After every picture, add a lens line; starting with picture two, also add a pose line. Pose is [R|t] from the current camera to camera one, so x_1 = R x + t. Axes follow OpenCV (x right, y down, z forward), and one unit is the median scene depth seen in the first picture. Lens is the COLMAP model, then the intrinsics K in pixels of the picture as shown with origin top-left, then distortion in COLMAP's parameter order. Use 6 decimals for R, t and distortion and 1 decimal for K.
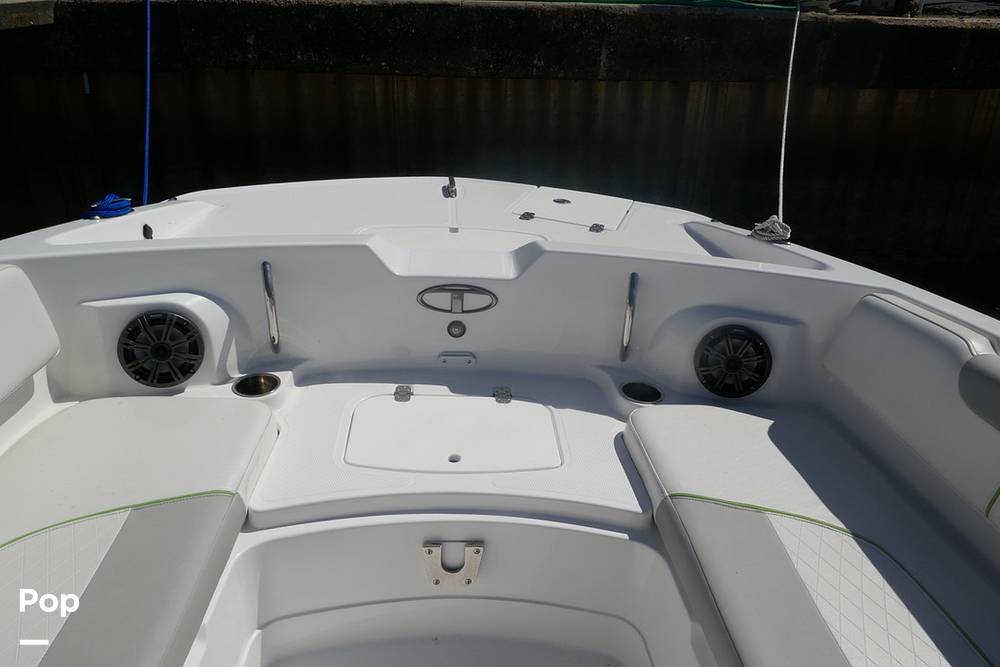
lens RADIAL K [[727.6, 0, 495.5], [0, 727.6, 334.8], [0, 0, 1]] dist [0.001076, -0.001852]
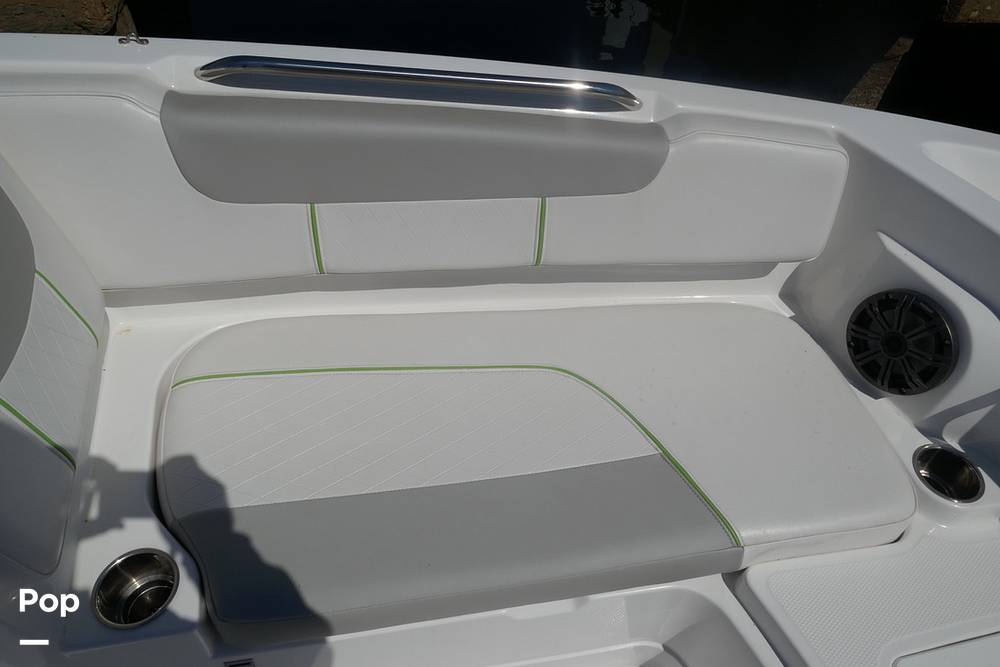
lens RADIAL K [[711.5, 0, 500.0], [0, 711.5, 341.8], [0, 0, 1]] dist [-0.014162, 0.003714]
pose [[0.181813, 0.700269, -0.690339, -0.035174], [-0.520462, 0.664171, 0.536653, -0.161263], [0.834304, 0.261724, 0.485218, 0.317392]]
